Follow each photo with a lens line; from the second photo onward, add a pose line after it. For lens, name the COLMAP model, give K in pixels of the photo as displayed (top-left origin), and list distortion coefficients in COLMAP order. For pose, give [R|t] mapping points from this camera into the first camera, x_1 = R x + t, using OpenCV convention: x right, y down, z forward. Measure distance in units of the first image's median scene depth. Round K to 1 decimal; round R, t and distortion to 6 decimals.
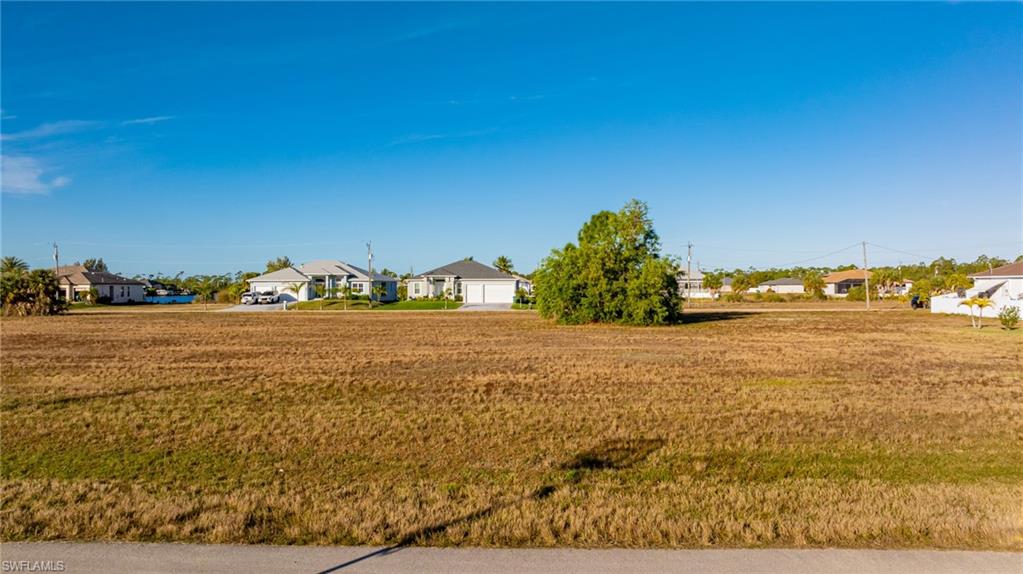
lens RADIAL K [[729.5, 0, 511.5], [0, 729.5, 287.0], [0, 0, 1]] dist [-0.025136, 0.006390]
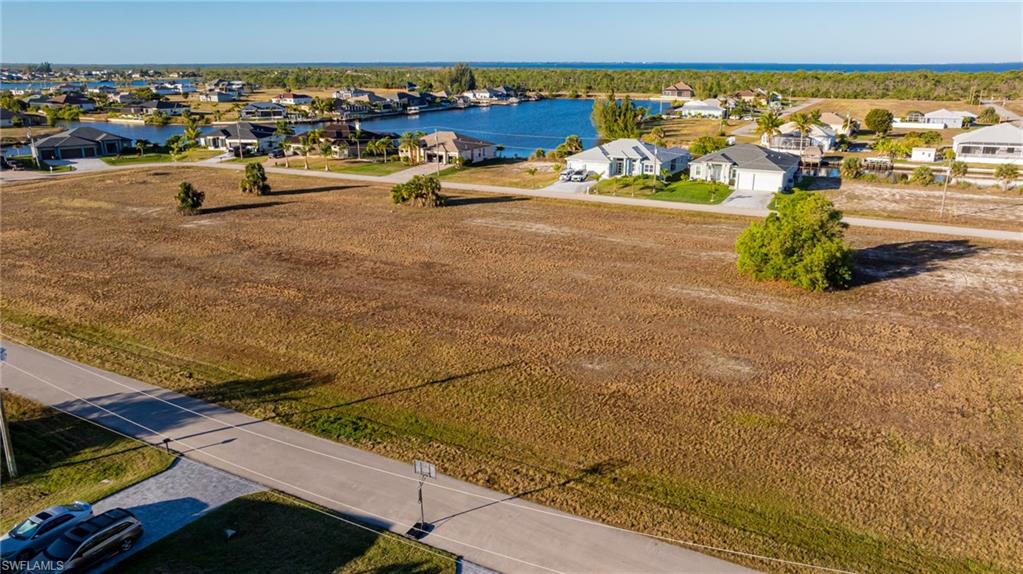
lens RADIAL K [[709.1, 0, 517.0], [0, 709.1, 308.1], [0, 0, 1]] dist [-0.016438, -0.000469]
pose [[0.899959, 0.145252, -0.411067, 0.115944], [-0.002485, 0.944562, 0.328323, -0.170812], [0.435968, -0.294456, 0.850428, -0.185589]]
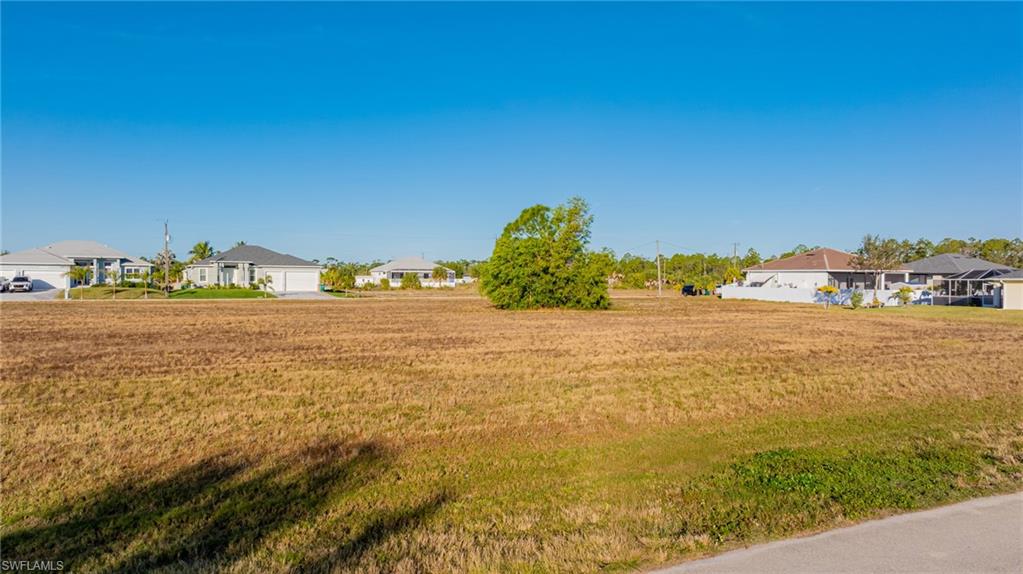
lens RADIAL K [[729.5, 0, 511.5], [0, 729.5, 287.0], [0, 0, 1]] dist [-0.025136, 0.006390]
pose [[0.885411, 0.003460, 0.464796, -0.216133], [-0.009958, 0.999884, 0.011526, 0.002706], [-0.464703, -0.014833, 0.885343, 0.032354]]
